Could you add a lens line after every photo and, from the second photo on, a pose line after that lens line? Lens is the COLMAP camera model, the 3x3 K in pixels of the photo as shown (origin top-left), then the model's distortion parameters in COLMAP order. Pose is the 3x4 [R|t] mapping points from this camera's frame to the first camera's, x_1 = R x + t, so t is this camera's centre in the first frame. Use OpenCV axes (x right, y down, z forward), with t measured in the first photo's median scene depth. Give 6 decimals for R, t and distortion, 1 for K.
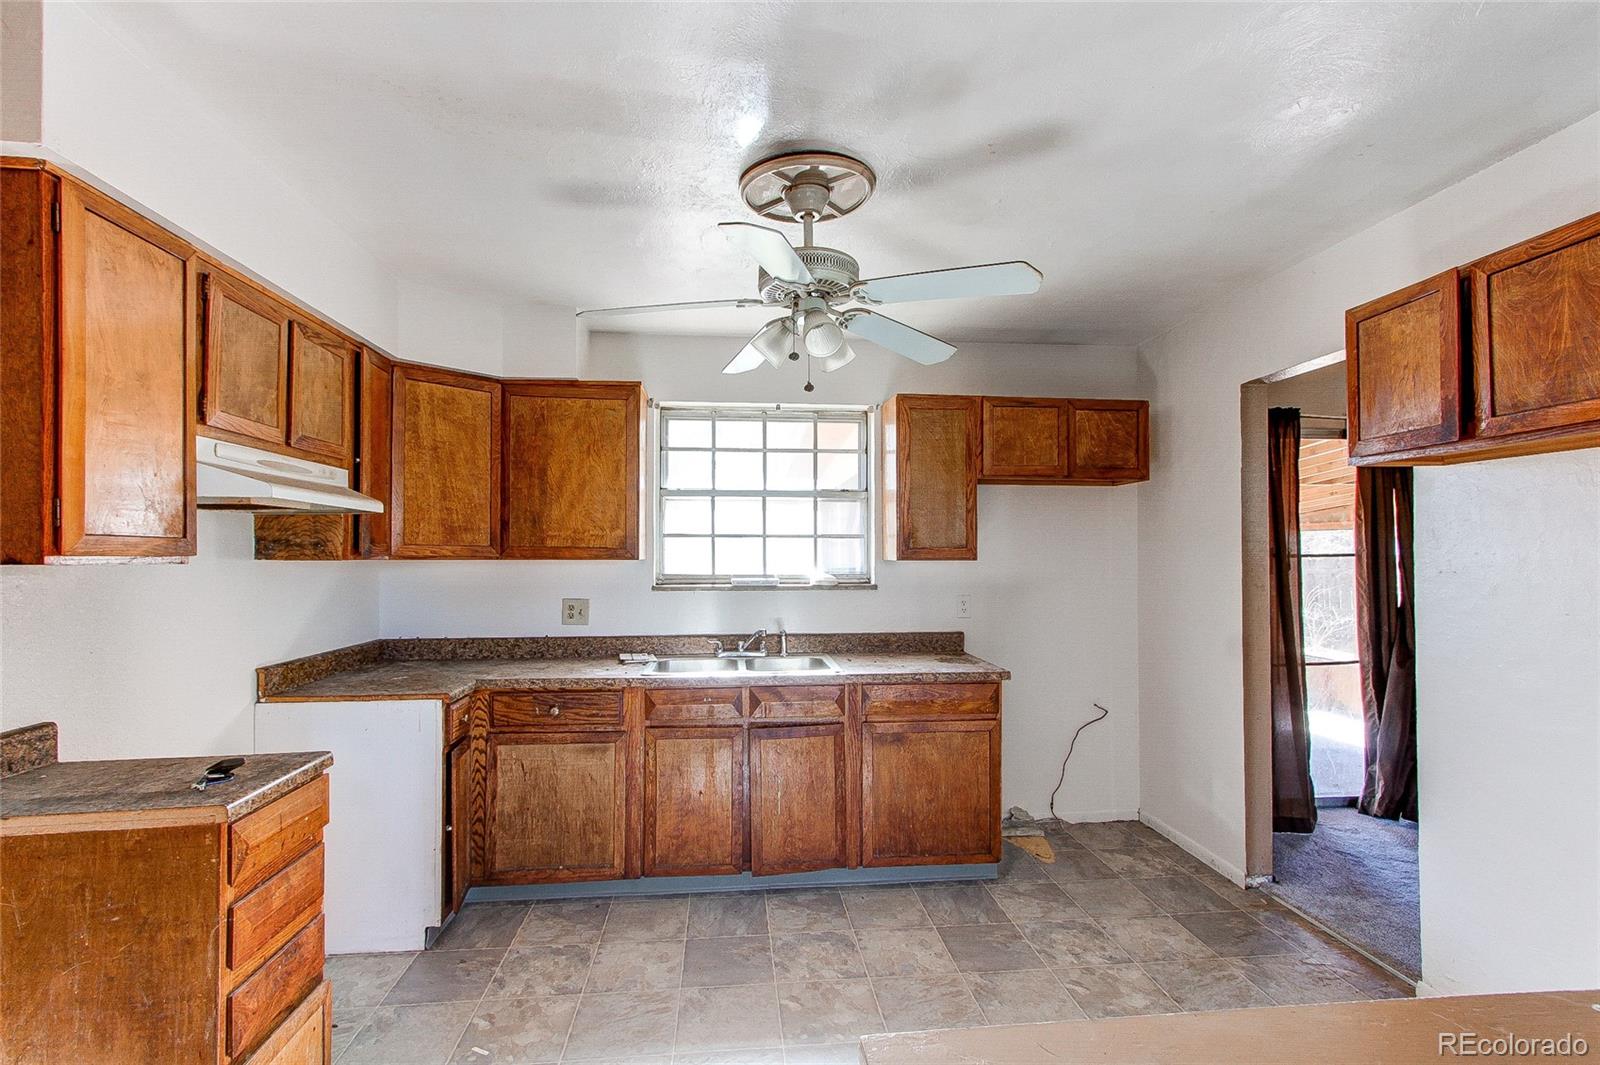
lens RADIAL K [[739.7, 0, 792.6], [0, 739.7, 544.2], [0, 0, 1]] dist [-0.001039, 0.001214]
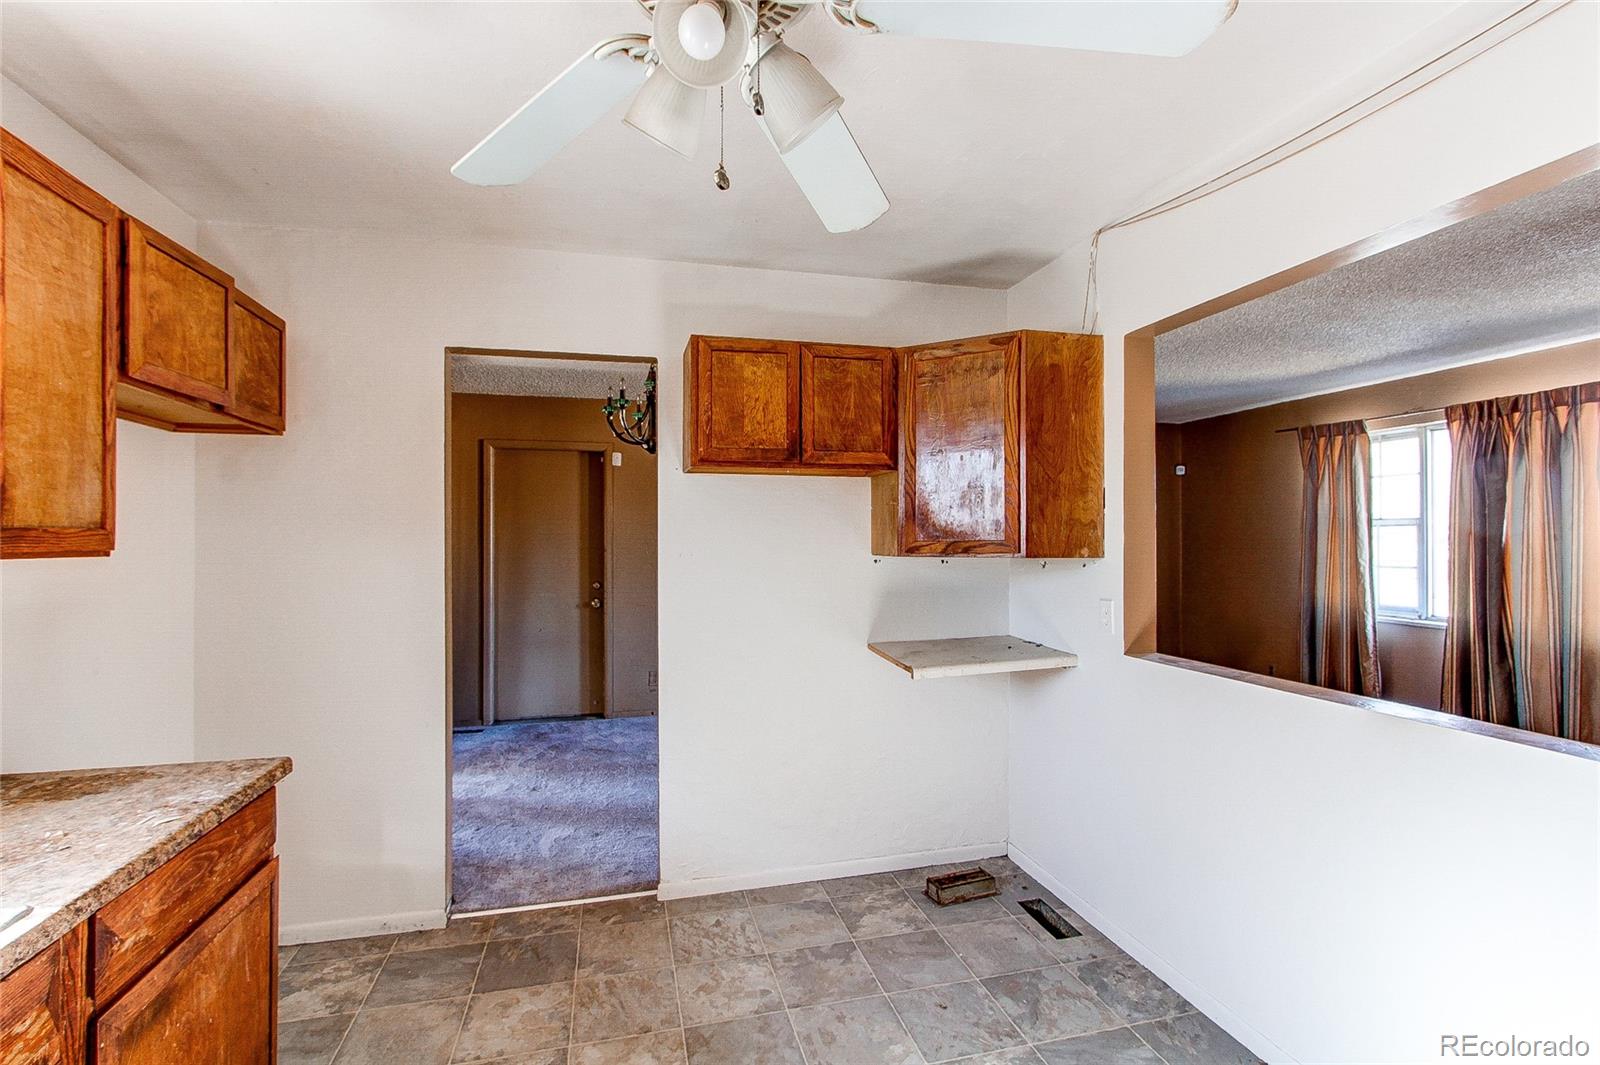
lens RADIAL K [[739.7, 0, 794.7], [0, 739.7, 535.7], [0, 0, 1]] dist [-0.001039, 0.001214]
pose [[-0.158530, 0.007342, 0.987327, -0.371554], [-0.009455, 0.999915, -0.008954, 0.011285], [-0.987309, -0.010754, -0.158447, 0.869403]]
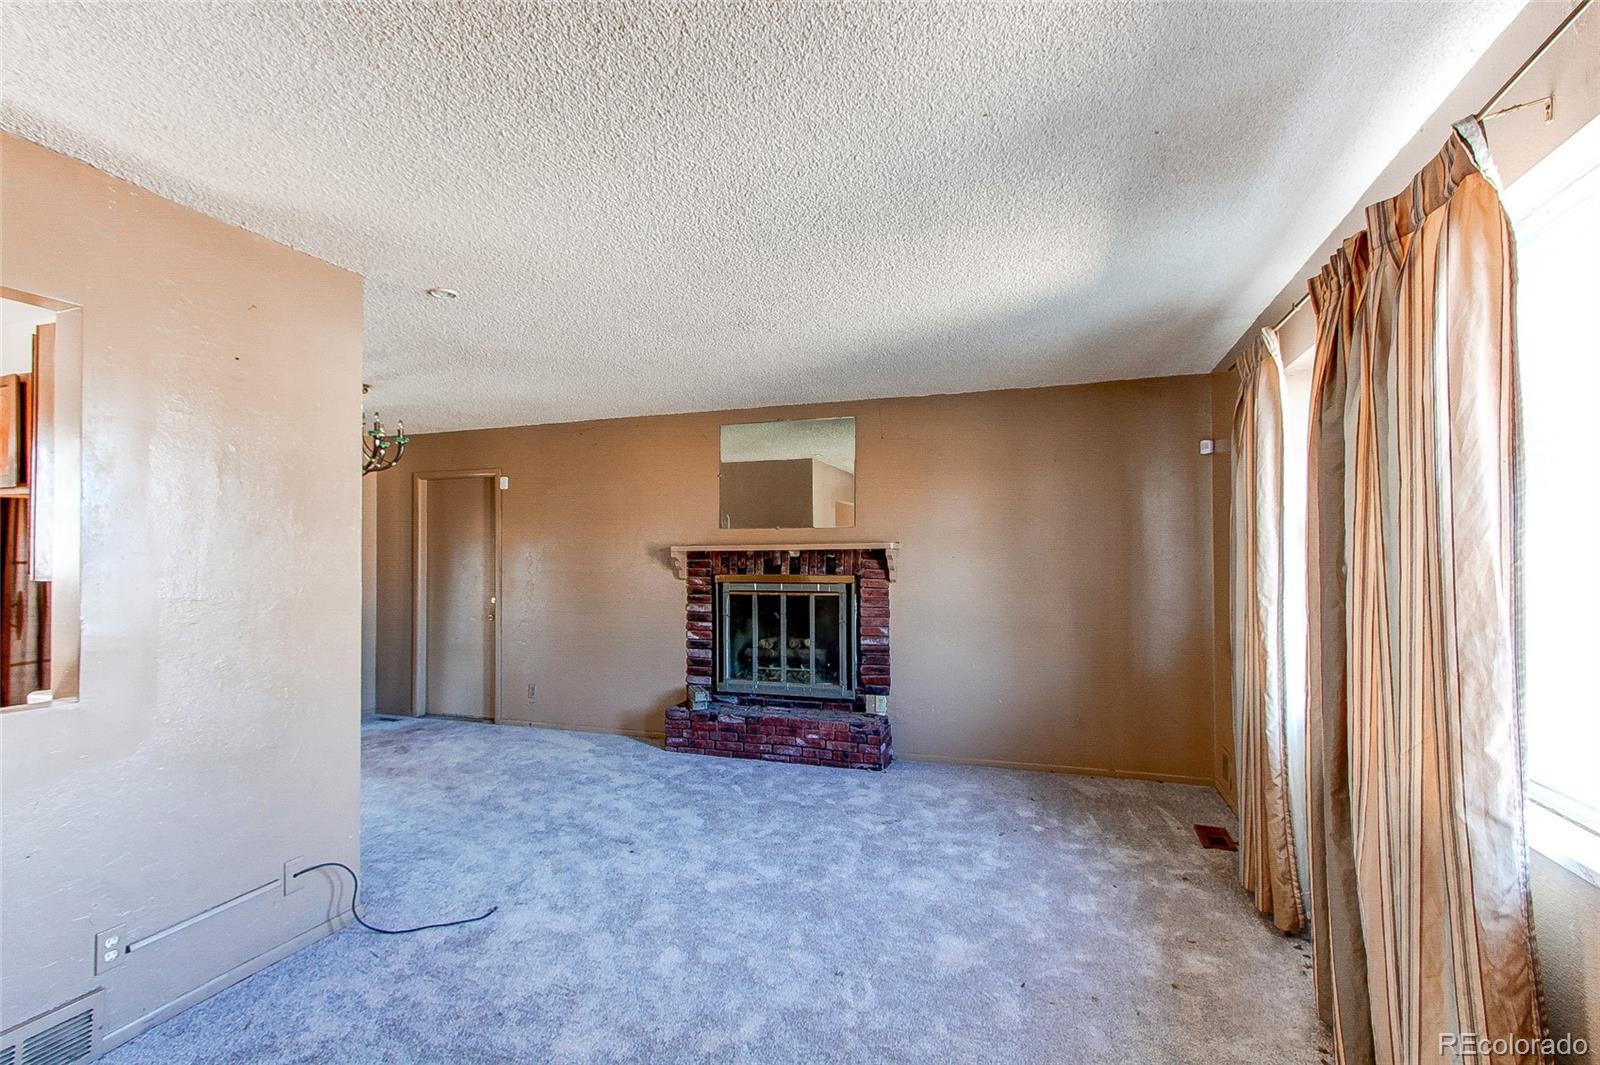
lens RADIAL K [[739.7, 0, 802.0], [0, 739.7, 549.3], [0, 0, 1]] dist [-0.001039, 0.001214]
pose [[0.411745, 0.007837, 0.911265, 0.123239], [-0.007128, 0.999960, -0.005380, -0.013130], [-0.911271, -0.004281, 0.411784, -0.776828]]
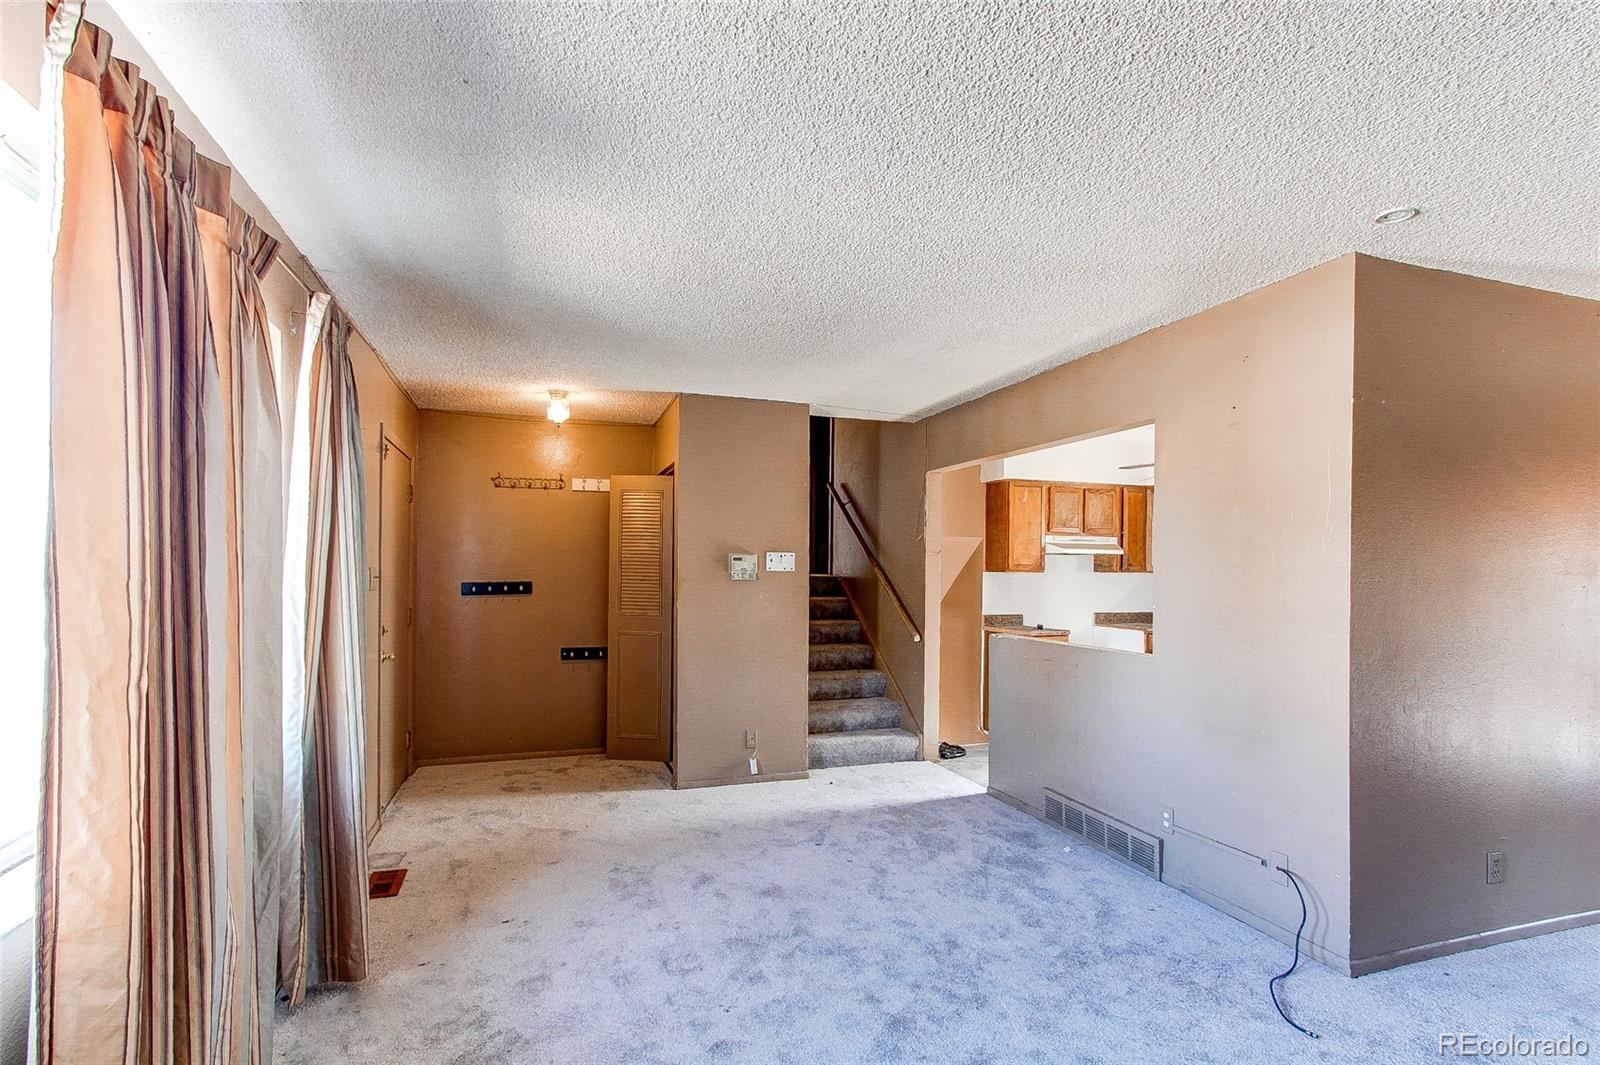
lens RADIAL K [[739.7, 0, 786.3], [0, 739.7, 570.4], [0, 0, 1]] dist [-0.001039, 0.001214]
pose [[0.221219, 0.006439, -0.975203, 1.628462], [0.003331, 0.999967, 0.007358, -0.009465], [0.975218, -0.004876, 0.221190, -0.675250]]
